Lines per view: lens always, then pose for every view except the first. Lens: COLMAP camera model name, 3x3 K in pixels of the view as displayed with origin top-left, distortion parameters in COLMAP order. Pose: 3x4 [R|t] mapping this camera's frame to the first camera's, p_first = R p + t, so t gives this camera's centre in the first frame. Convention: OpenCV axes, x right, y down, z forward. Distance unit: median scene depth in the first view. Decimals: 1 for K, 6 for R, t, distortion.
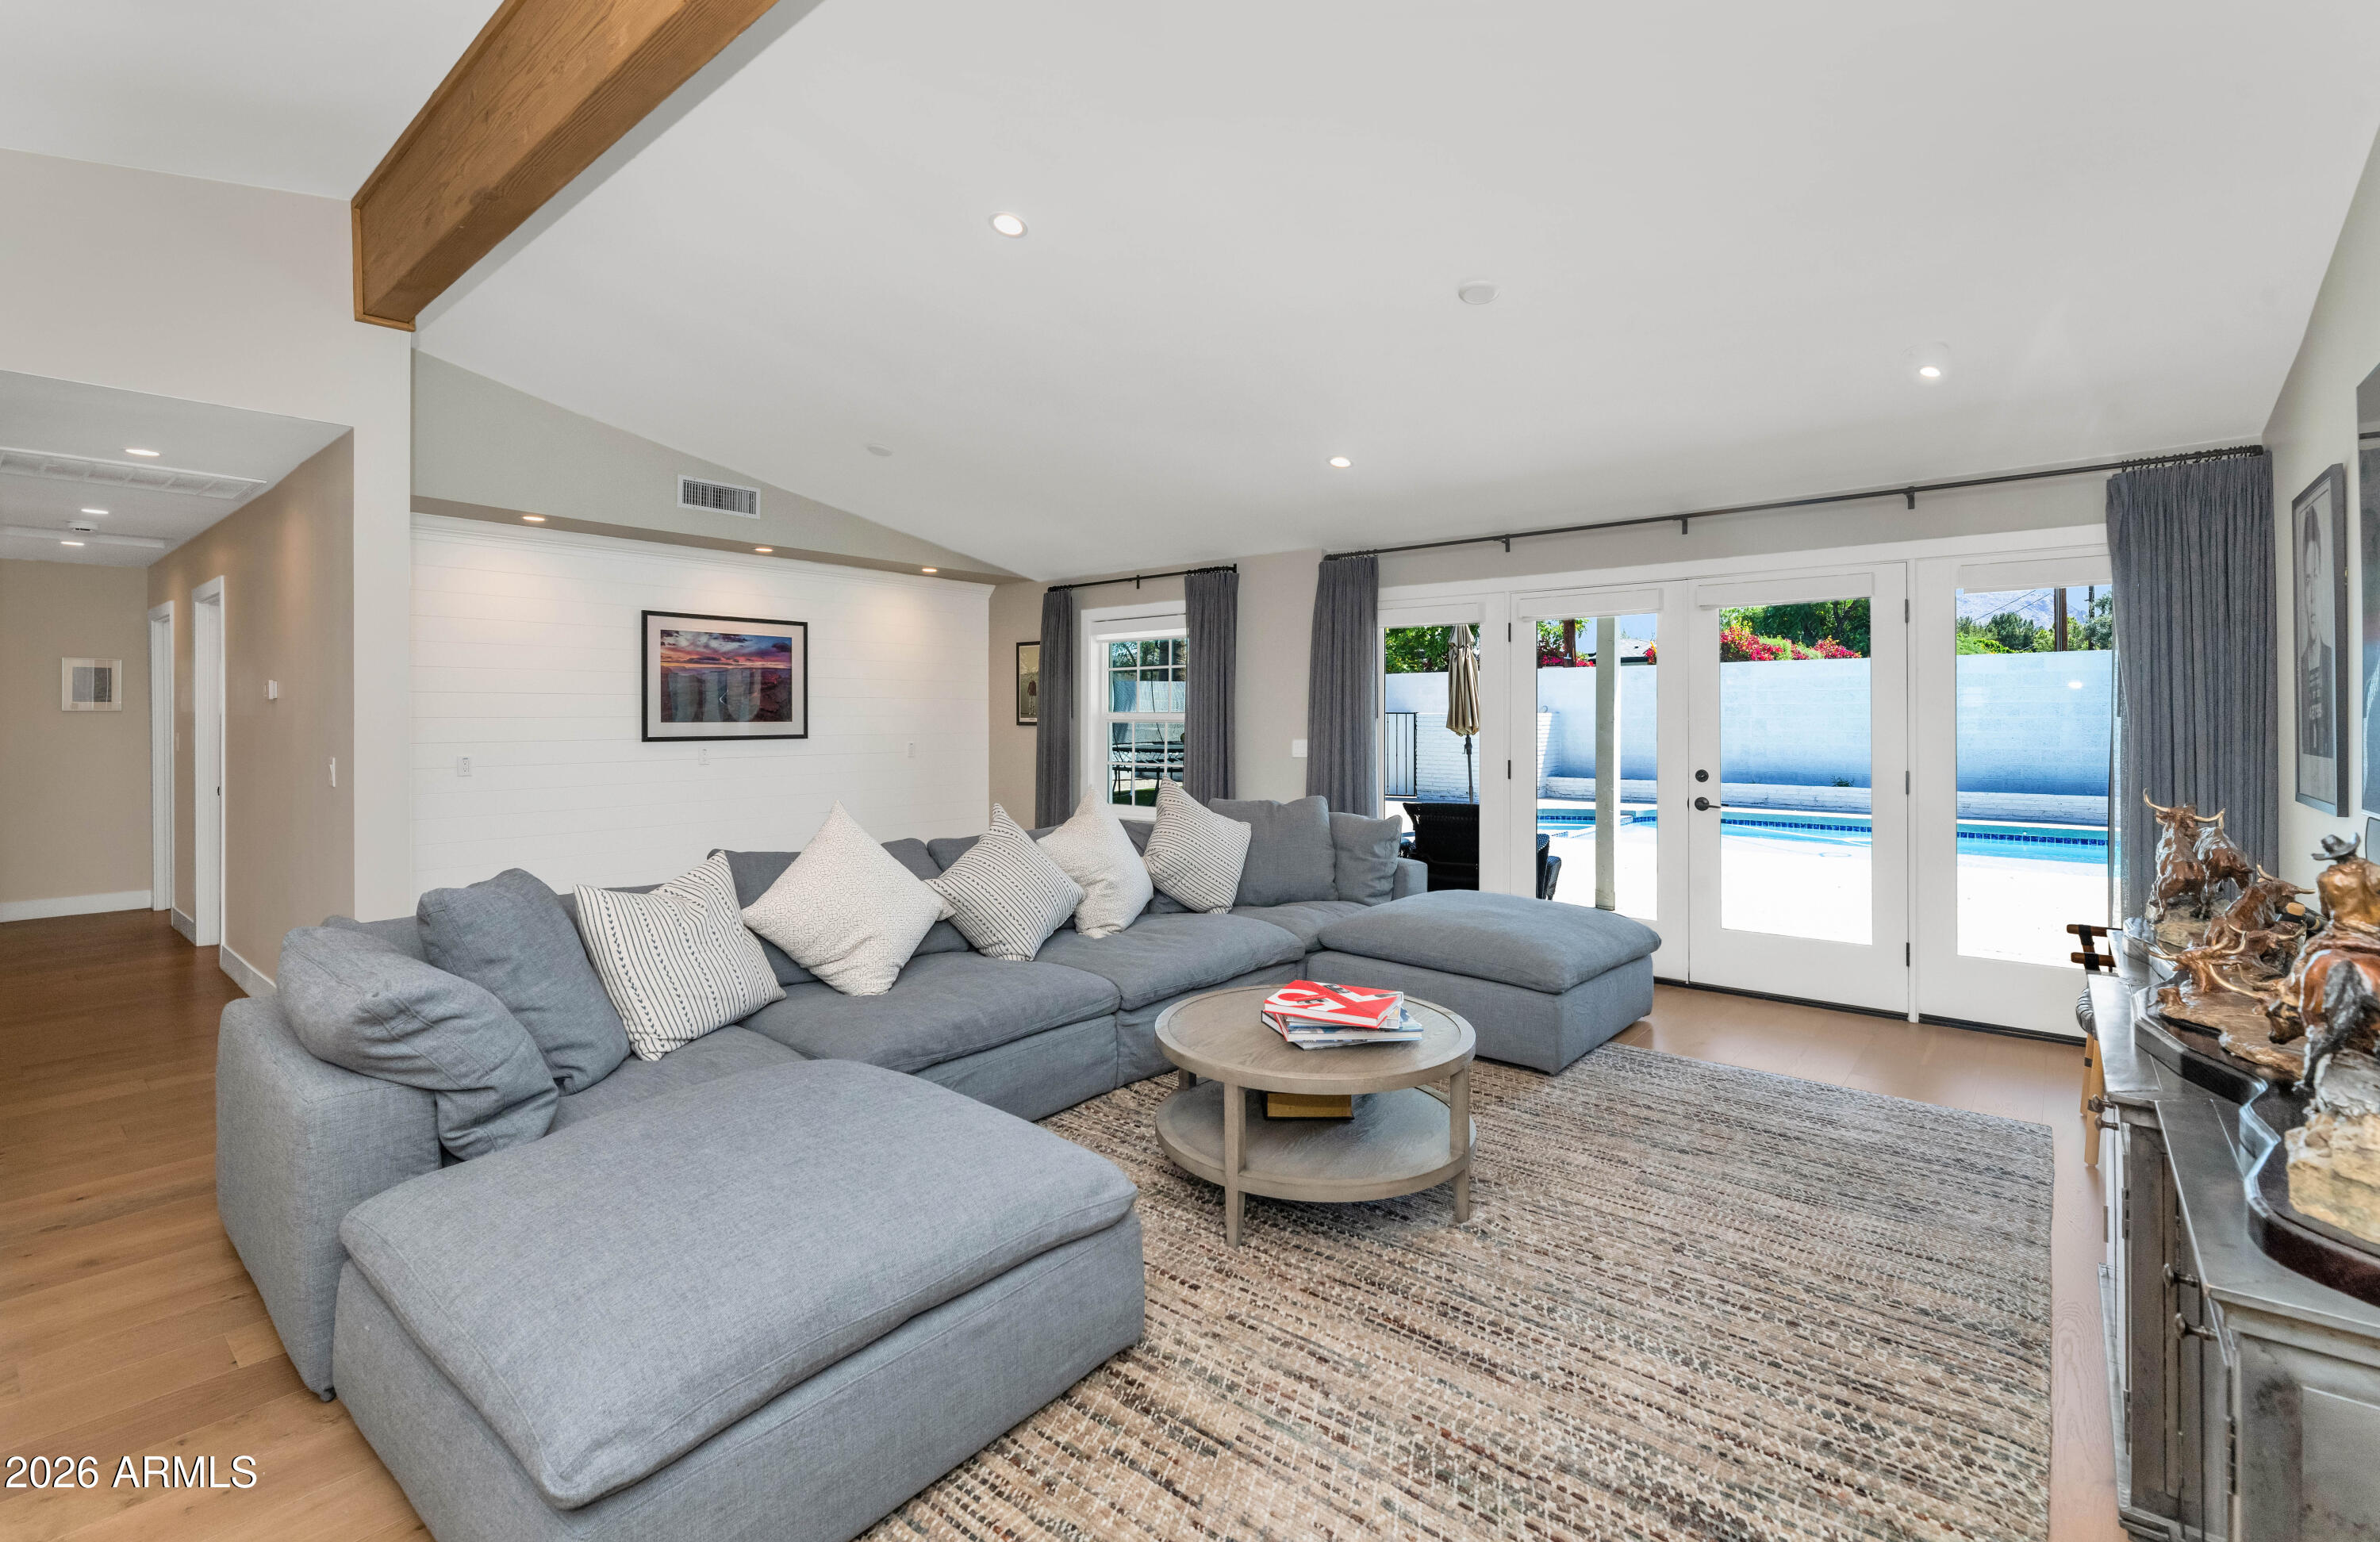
lens RADIAL K [[1080.1, 0, 1204.9], [0, 1080.1, 708.3], [0, 0, 1]] dist [-0.003862, -0.000429]
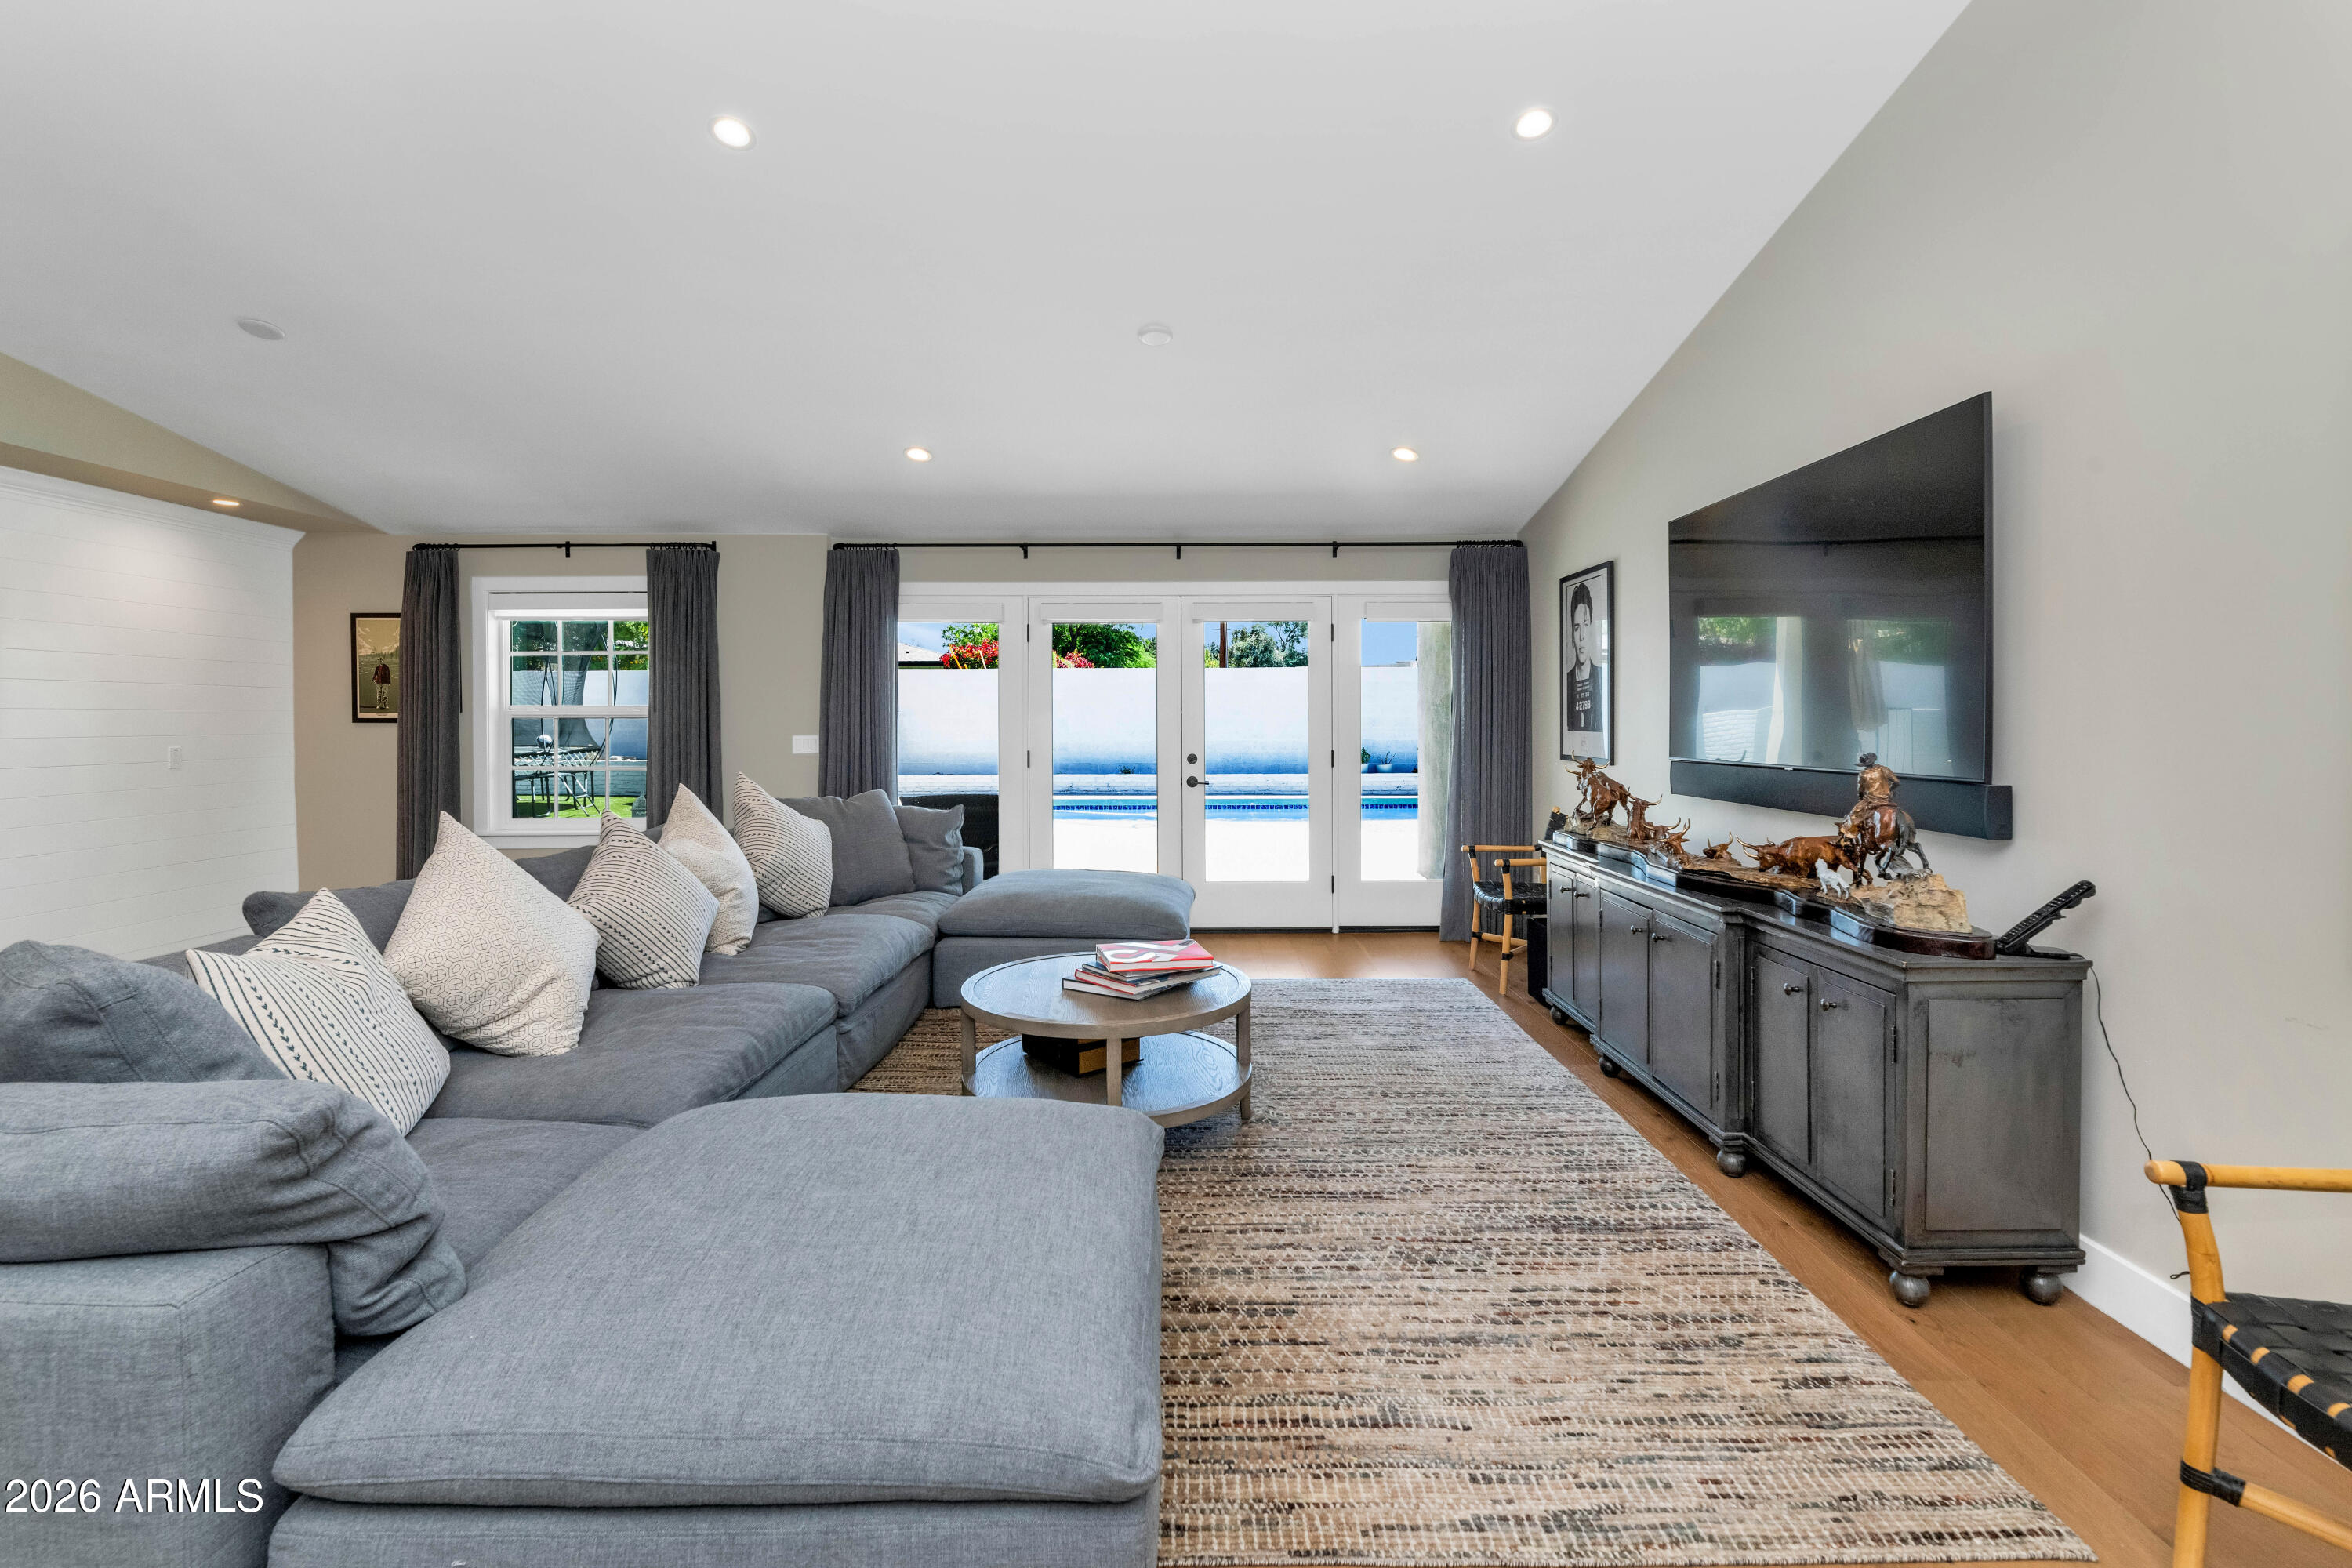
lens RADIAL K [[1096.6, 0, 1177.7], [0, 1096.6, 731.7], [0, 0, 1]] dist [-0.002196, -0.000575]
pose [[0.756727, -0.007757, 0.653685, -0.470790], [-0.003300, 0.999872, 0.015685, 0.016009], [-0.653723, -0.014026, 0.756604, 0.093230]]
